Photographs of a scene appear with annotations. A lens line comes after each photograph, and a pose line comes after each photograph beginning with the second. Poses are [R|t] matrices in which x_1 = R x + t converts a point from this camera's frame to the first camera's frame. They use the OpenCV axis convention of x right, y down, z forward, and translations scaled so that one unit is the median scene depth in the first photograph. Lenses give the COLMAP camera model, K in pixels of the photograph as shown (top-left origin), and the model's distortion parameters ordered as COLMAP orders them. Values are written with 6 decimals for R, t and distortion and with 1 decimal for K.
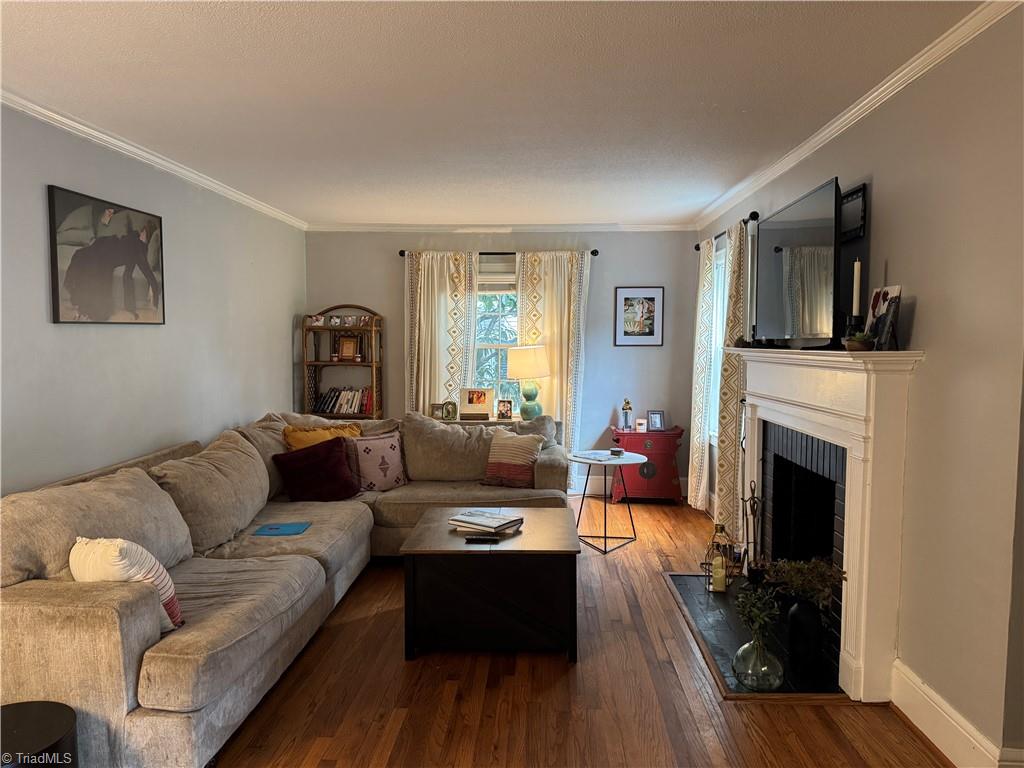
lens RADIAL K [[703.4, 0, 509.9], [0, 703.4, 370.2], [0, 0, 1]] dist [0.179382, -0.142332]
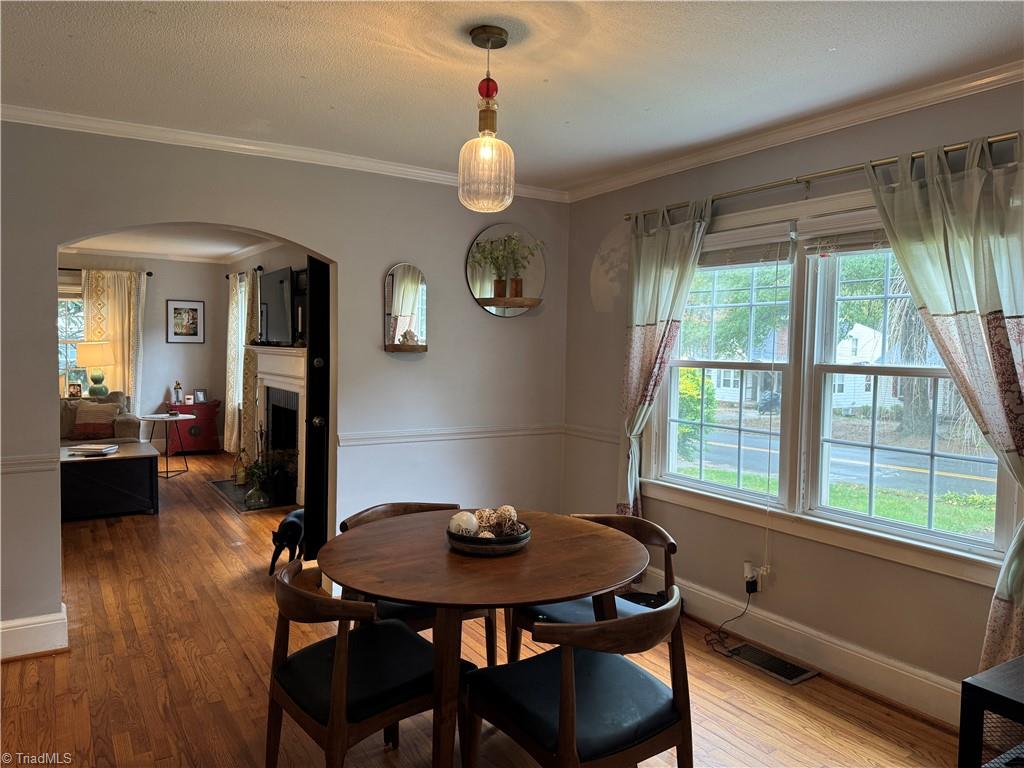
lens RADIAL K [[725.0, 0, 514.3], [0, 725.0, 388.2], [0, 0, 1]] dist [0.119224, -0.162247]
pose [[0.816077, -0.022210, 0.577516, -0.133469], [0.007047, 0.999569, 0.028482, 0.017989], [-0.577900, -0.019174, 0.815882, -0.569262]]
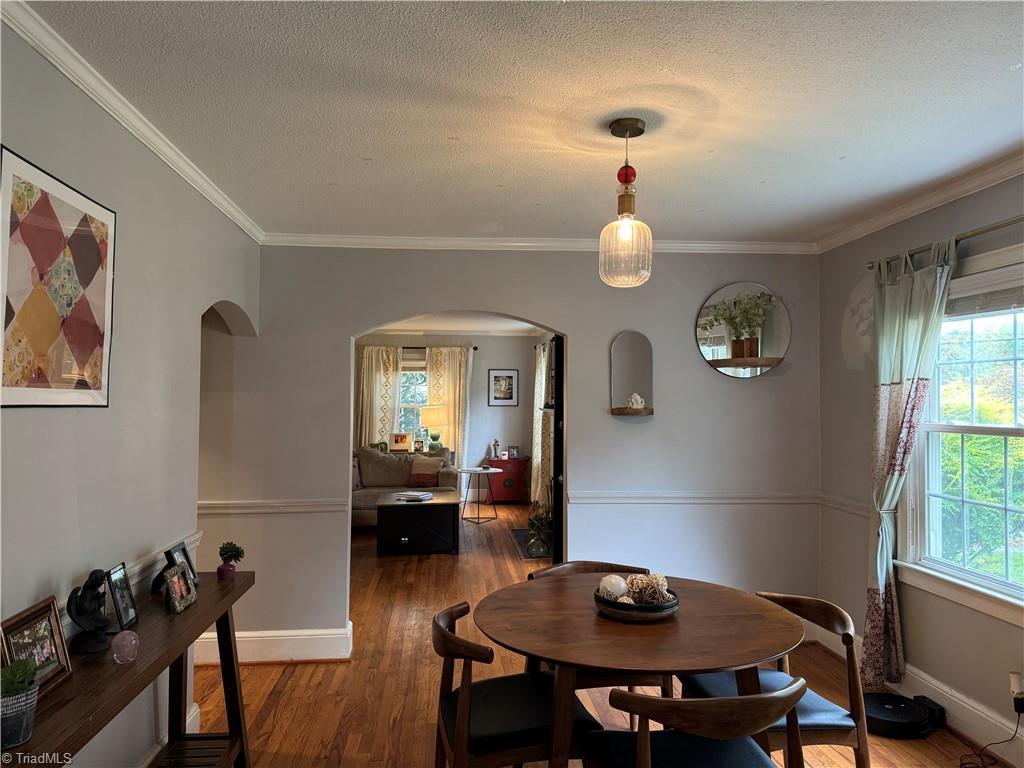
lens RADIAL K [[725.0, 0, 514.3], [0, 725.0, 388.2], [0, 0, 1]] dist [0.119224, -0.162247]
pose [[0.989381, 0.001805, 0.145336, -0.032533], [0.005943, 0.998584, -0.052860, 0.012799], [-0.145226, 0.053163, 0.987969, -0.640724]]
